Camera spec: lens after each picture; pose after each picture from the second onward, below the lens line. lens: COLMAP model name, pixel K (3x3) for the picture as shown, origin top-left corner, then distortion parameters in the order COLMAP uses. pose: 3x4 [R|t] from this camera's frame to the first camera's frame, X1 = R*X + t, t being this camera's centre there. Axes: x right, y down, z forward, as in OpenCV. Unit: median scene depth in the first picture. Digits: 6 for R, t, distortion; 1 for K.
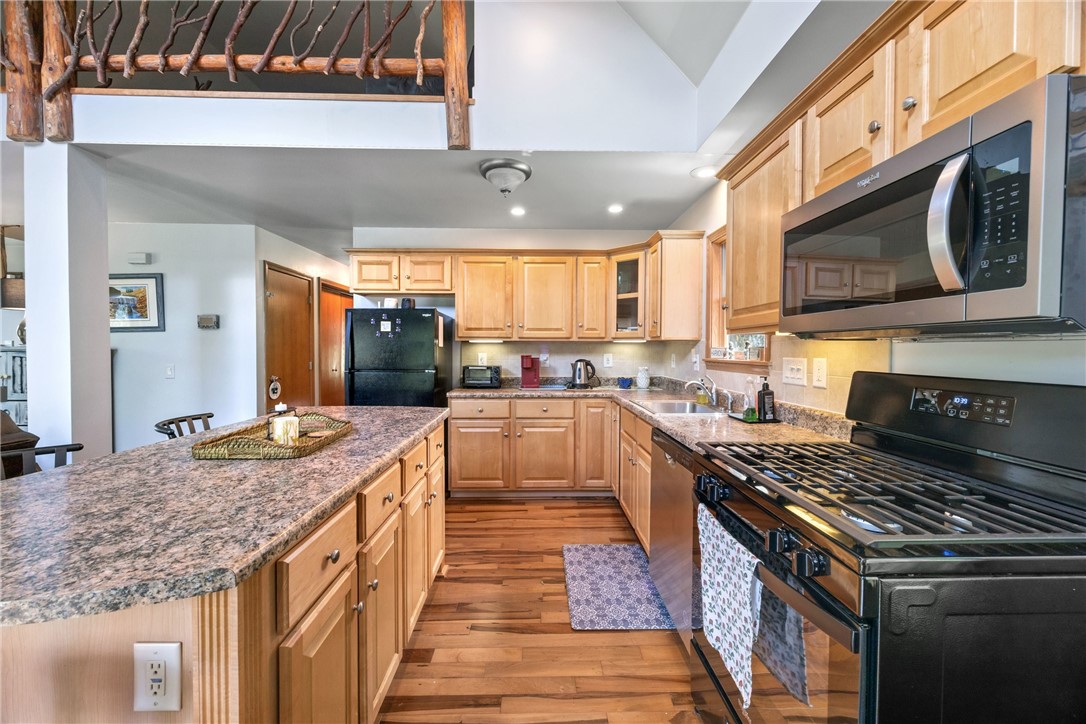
lens RADIAL K [[415.4, 0, 543.5], [0, 415.4, 358.6], [0, 0, 1]] dist [-0.003887, 0.000097]
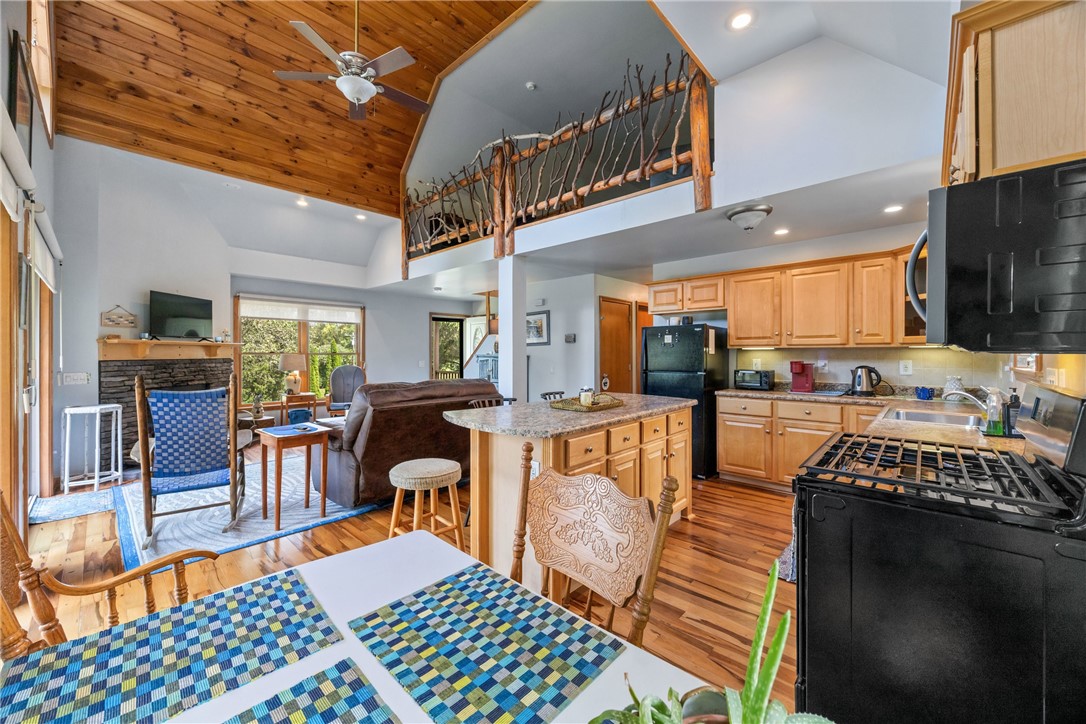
lens RADIAL K [[415.4, 0, 541.5], [0, 415.4, 356.2], [0, 0, 1]] dist [-0.003887, 0.000097]
pose [[0.711405, 0.000748, -0.702782, 0.258624], [-0.010225, 0.999905, -0.009287, -0.004783], [0.702708, 0.013792, 0.711344, -0.233299]]
